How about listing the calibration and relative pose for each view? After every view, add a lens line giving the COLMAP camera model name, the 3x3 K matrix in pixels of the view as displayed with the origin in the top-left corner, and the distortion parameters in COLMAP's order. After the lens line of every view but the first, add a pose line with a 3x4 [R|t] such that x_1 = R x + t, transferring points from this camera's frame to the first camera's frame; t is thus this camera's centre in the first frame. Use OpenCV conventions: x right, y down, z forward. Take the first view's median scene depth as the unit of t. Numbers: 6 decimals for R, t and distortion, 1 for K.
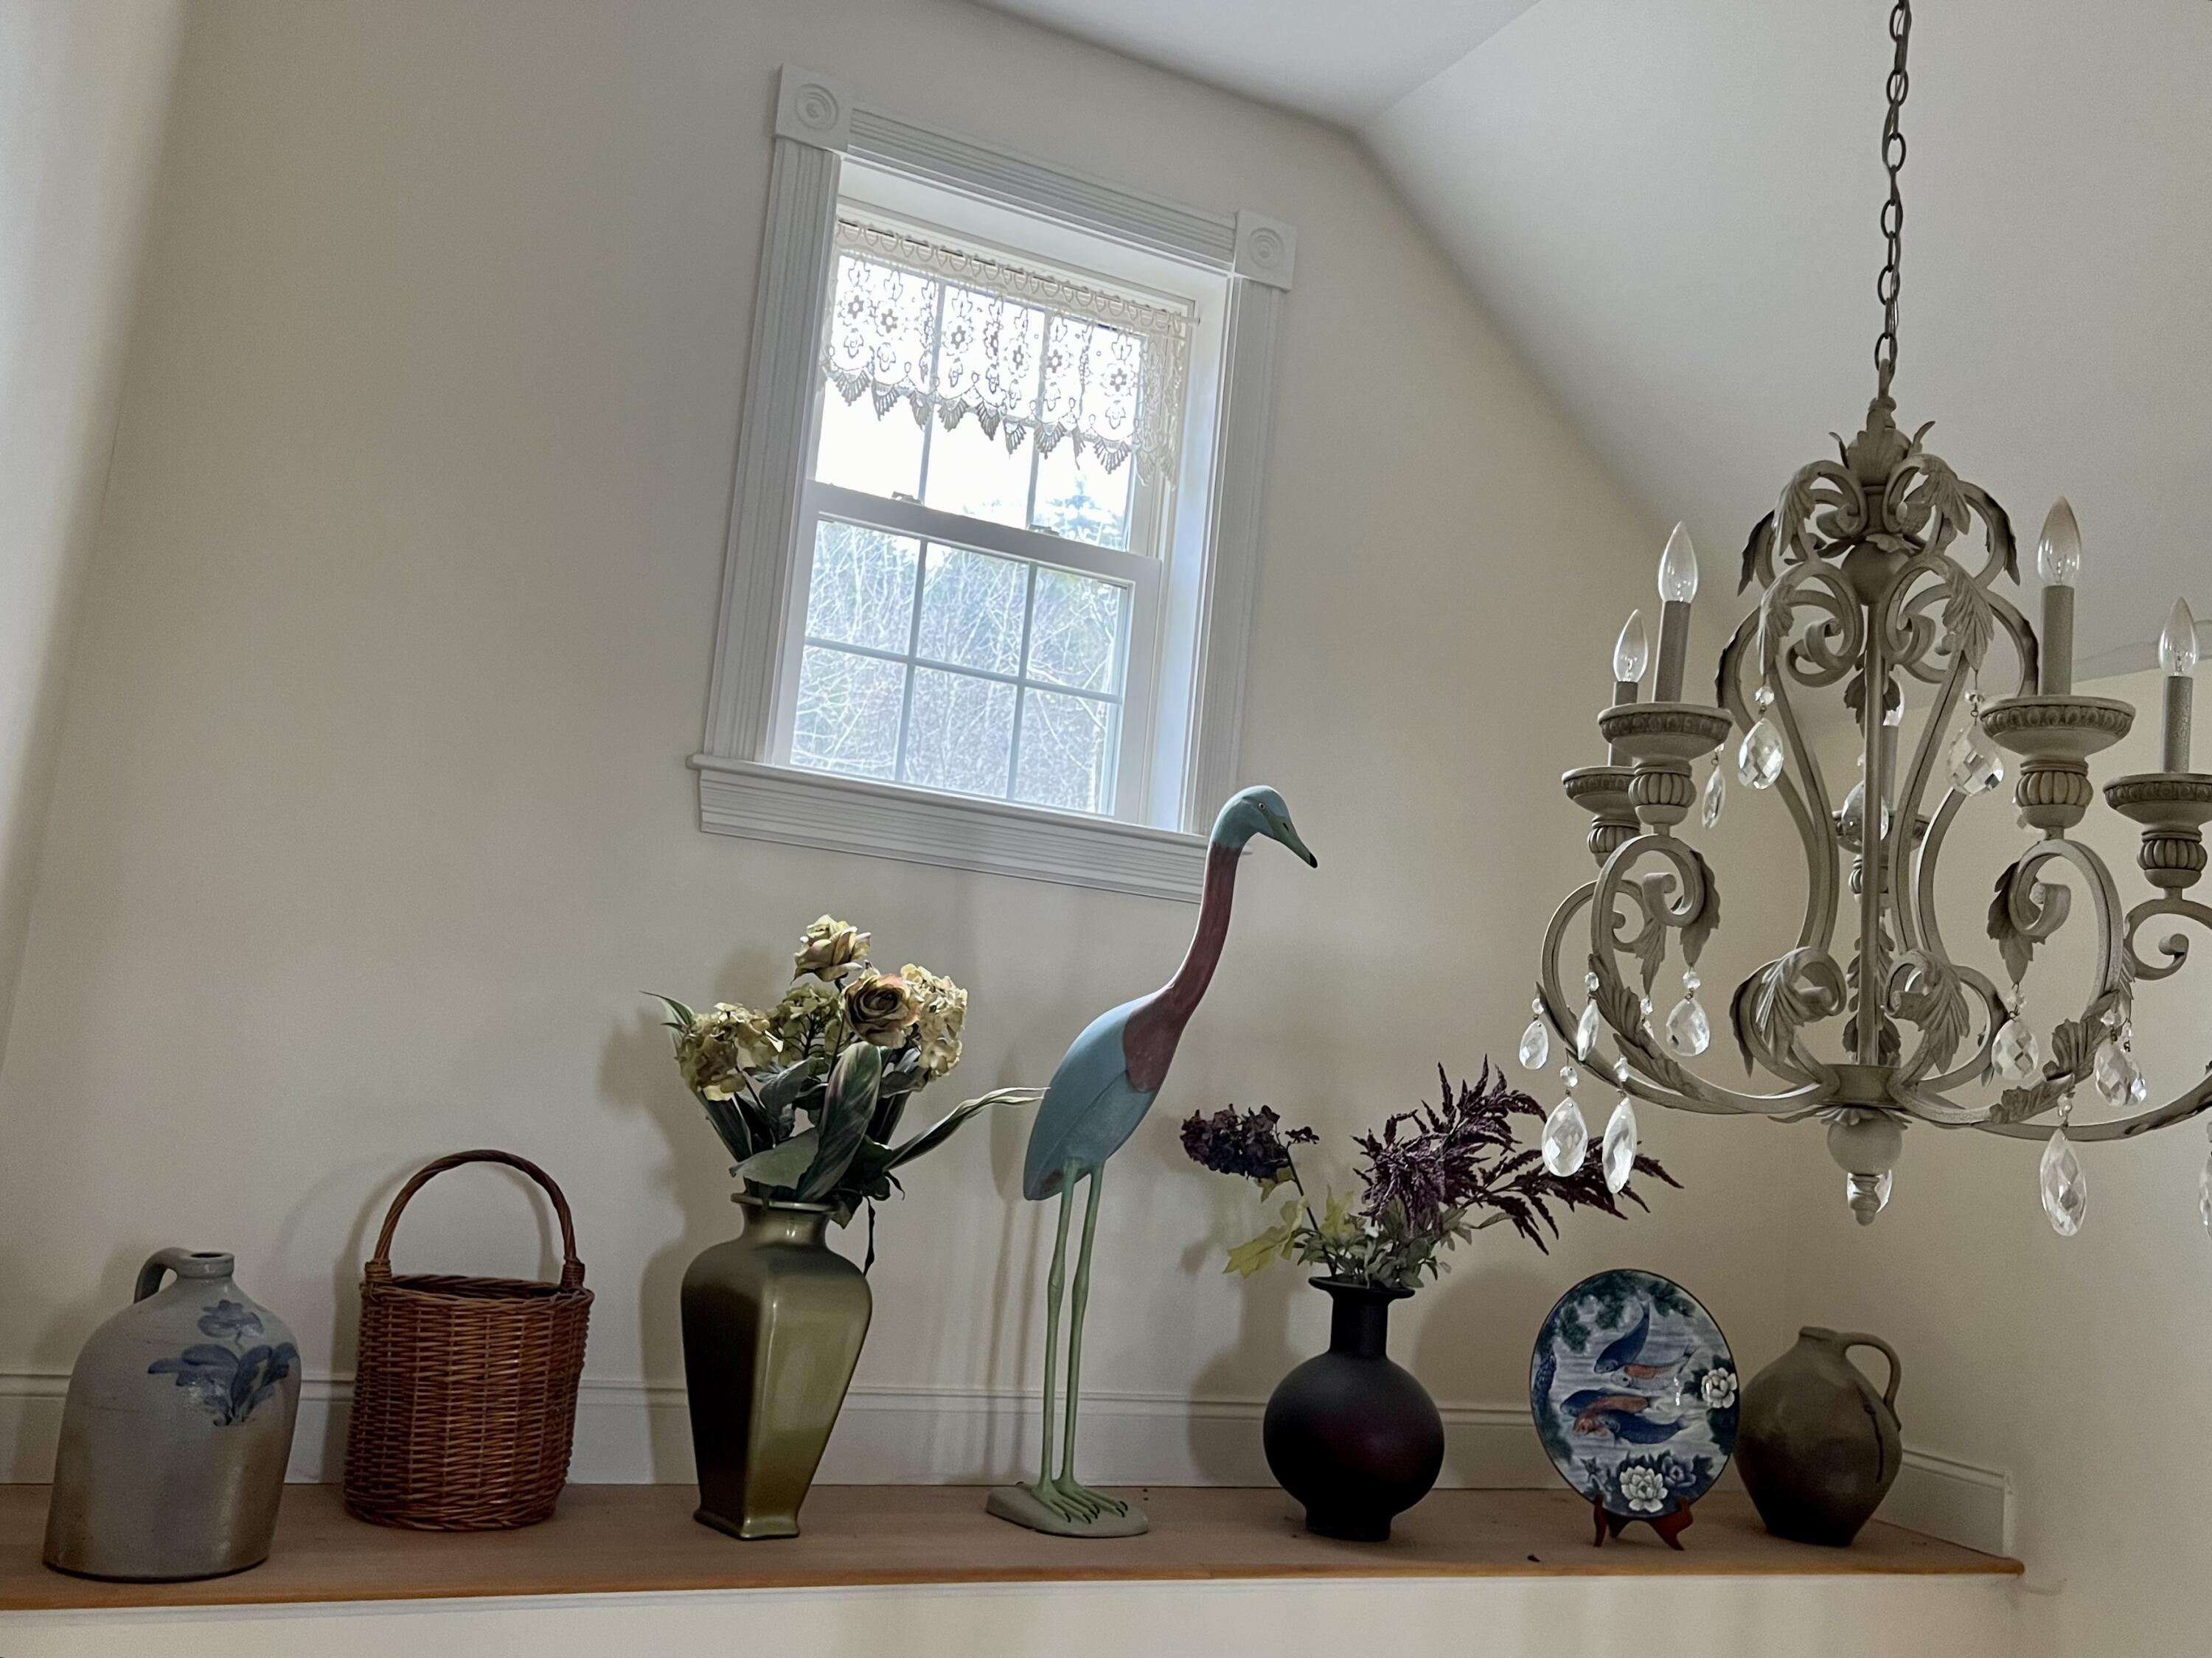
lens RADIAL K [[1948.9, 0, 1109.8], [0, 1948.9, 836.3], [0, 0, 1]] dist [0.079588, -0.004069]
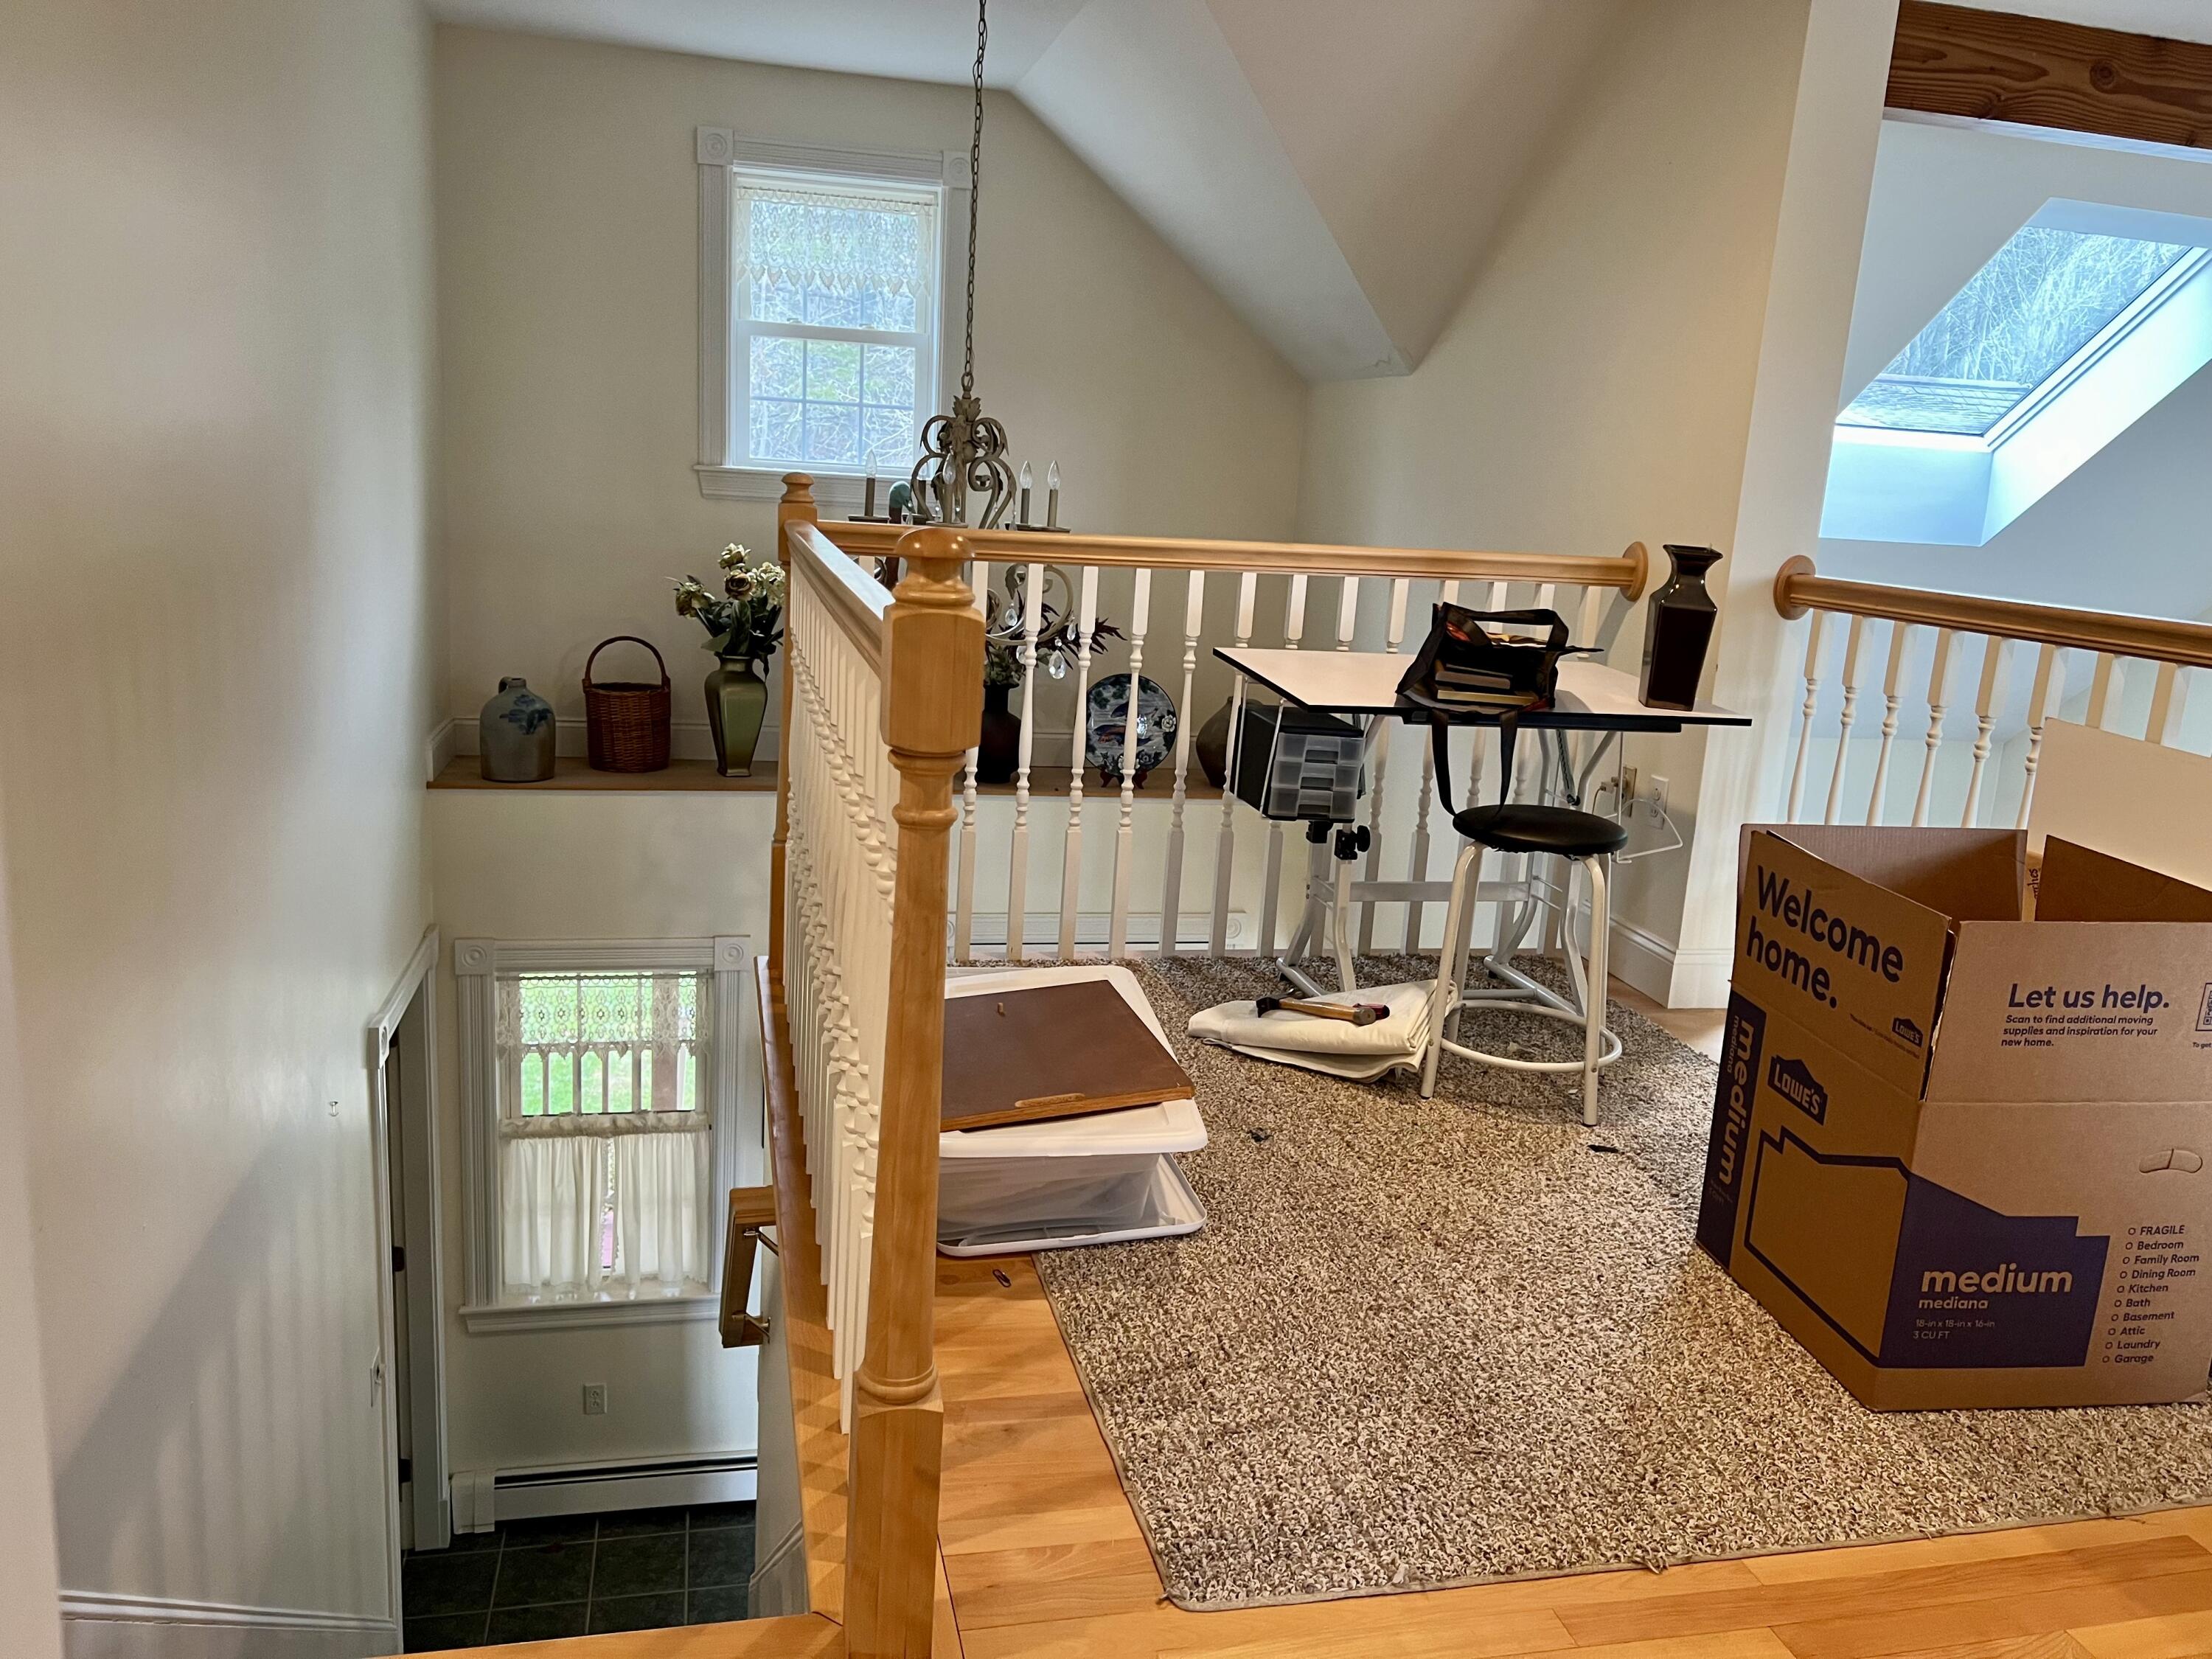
lens RADIAL K [[1677.0, 0, 1101.8], [0, 1677.0, 831.2], [0, 0, 1]] dist [0.073665, -0.045661]
pose [[0.974152, 0.013422, -0.225494, 0.807671], [0.062516, 0.943225, 0.326217, -0.286379], [0.217070, -0.331882, 0.918006, -0.999113]]
